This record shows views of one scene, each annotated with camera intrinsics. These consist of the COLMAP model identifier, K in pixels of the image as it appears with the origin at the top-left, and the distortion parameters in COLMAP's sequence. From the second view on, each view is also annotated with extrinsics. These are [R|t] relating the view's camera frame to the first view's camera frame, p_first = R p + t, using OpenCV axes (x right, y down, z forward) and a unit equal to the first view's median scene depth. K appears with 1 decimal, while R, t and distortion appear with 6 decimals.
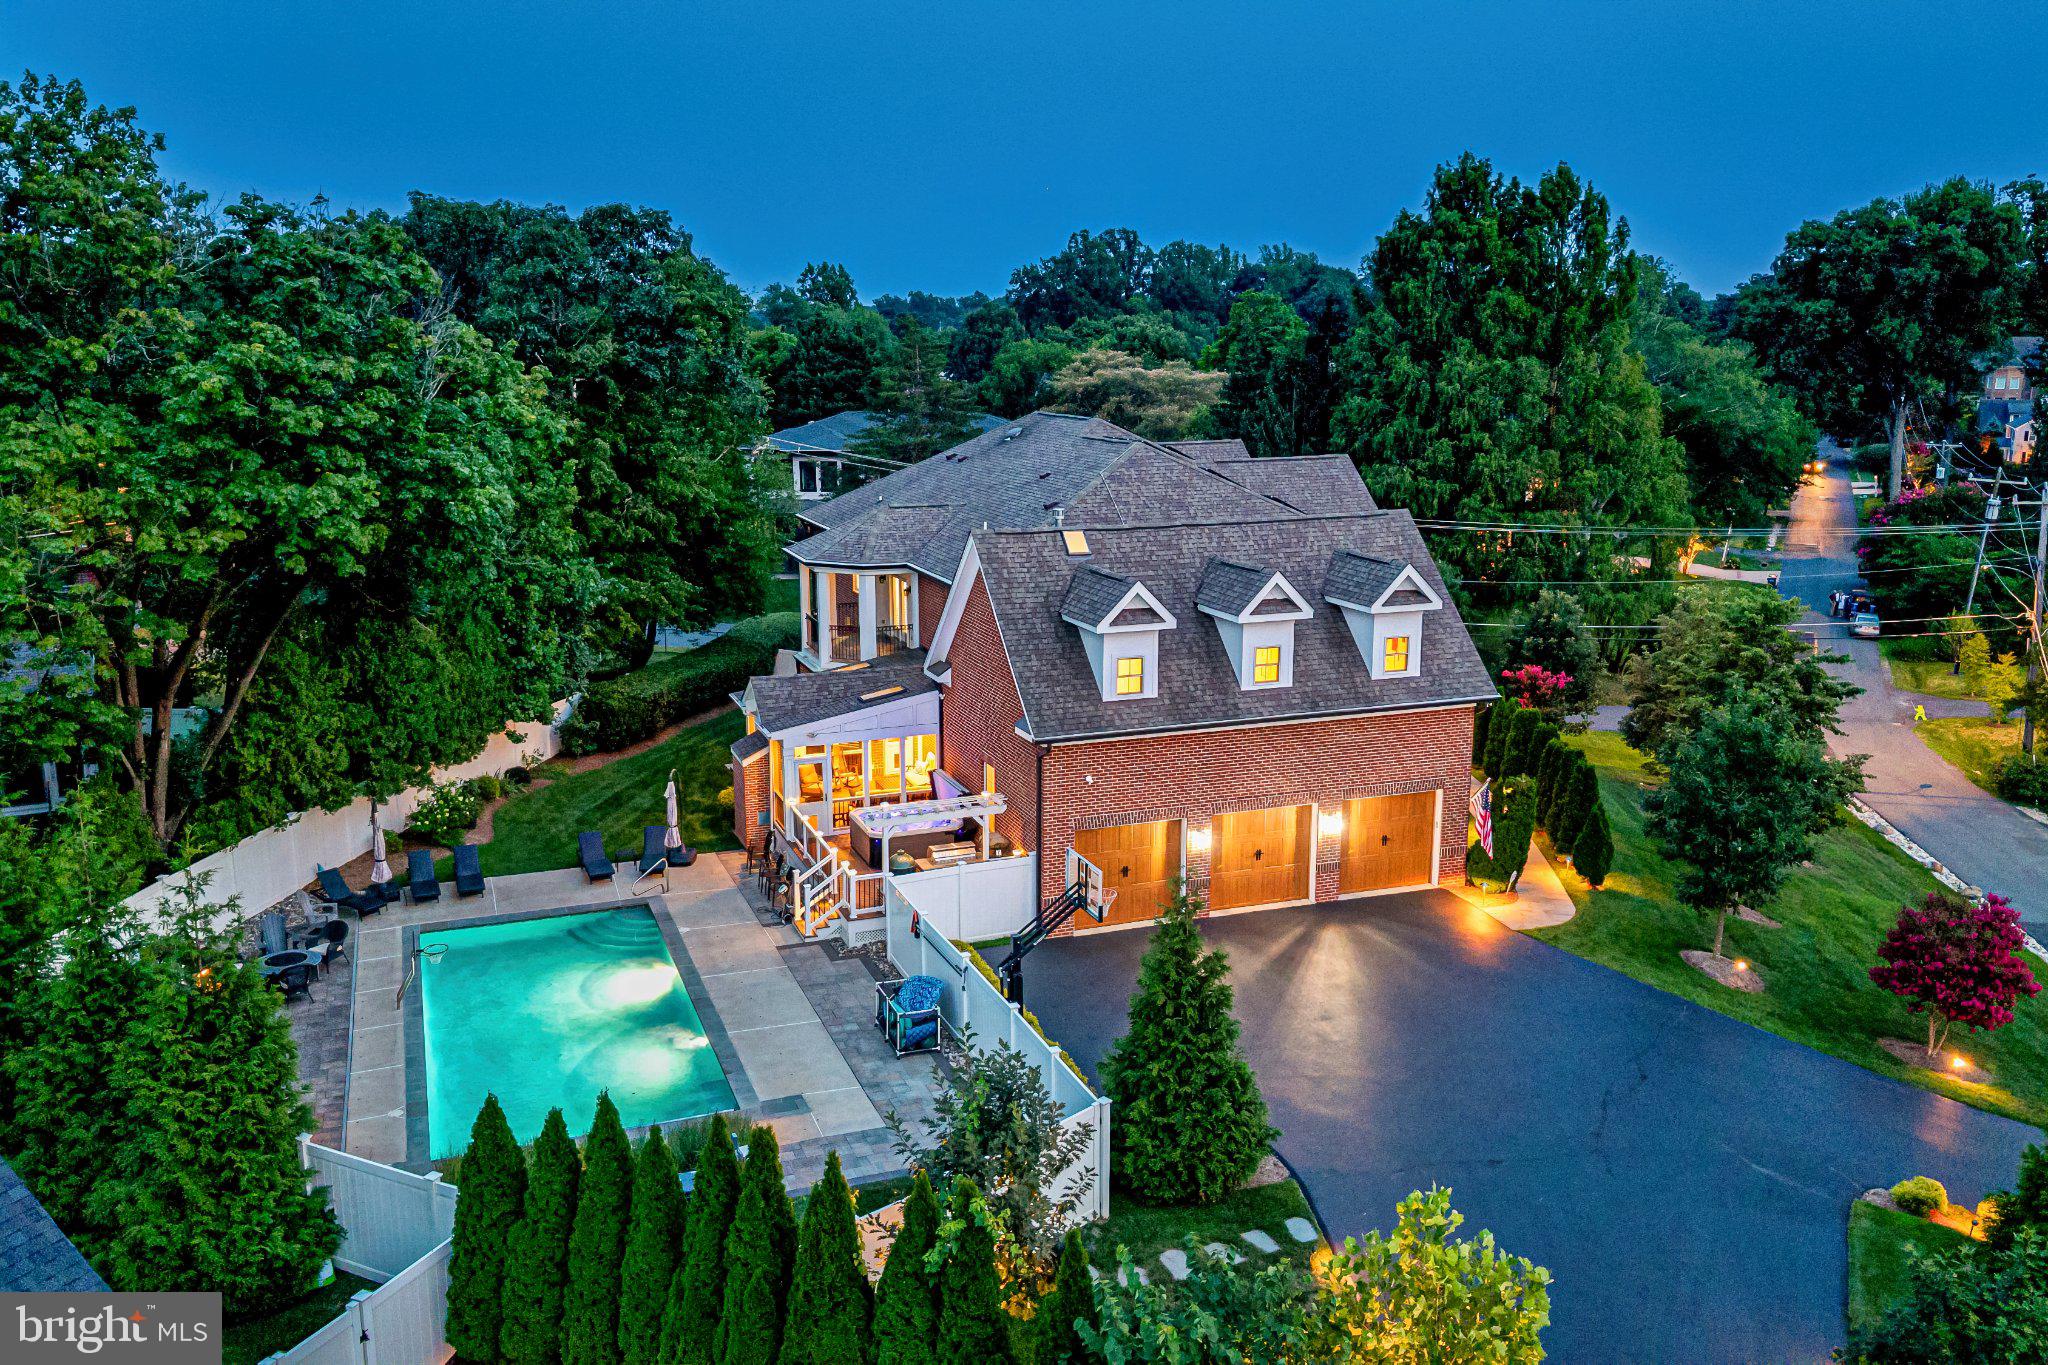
lens RADIAL K [[1621.3, 0, 994.8], [0, 1621.3, 679.4], [0, 0, 1]] dist [0.043034, -0.018983]
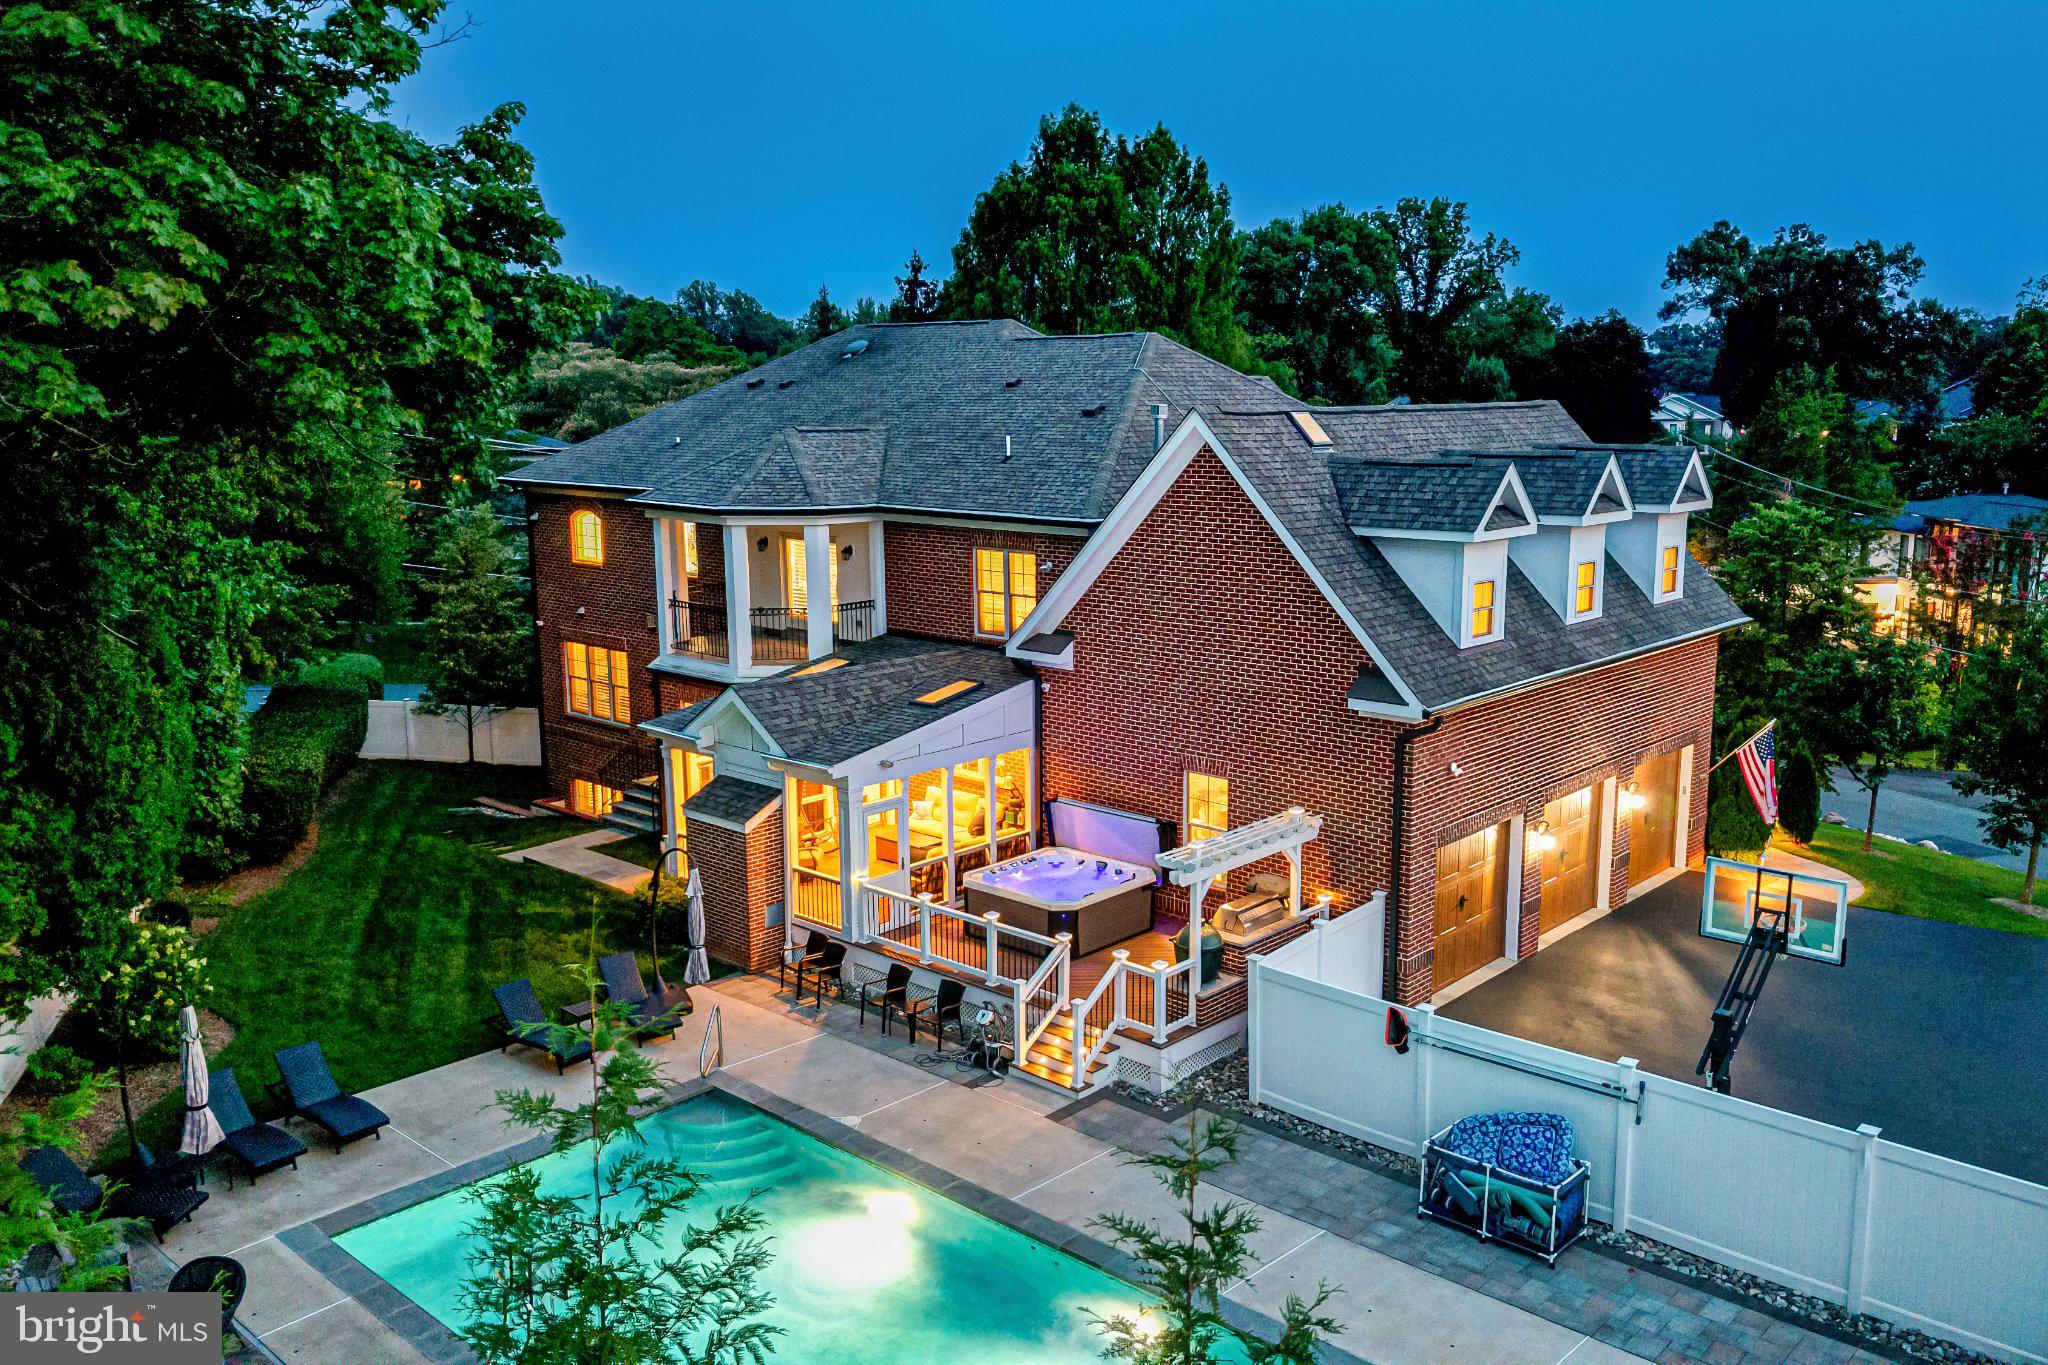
lens RADIAL K [[1621.3, 0, 1061.5], [0, 1621.3, 696.2], [0, 0, 1]] dist [0.043034, -0.018983]
pose [[0.882956, -0.084486, 0.461791, -0.329769], [0.095054, 0.995472, 0.000379, 0.014240], [-0.459732, 0.043561, 0.886989, 0.412890]]
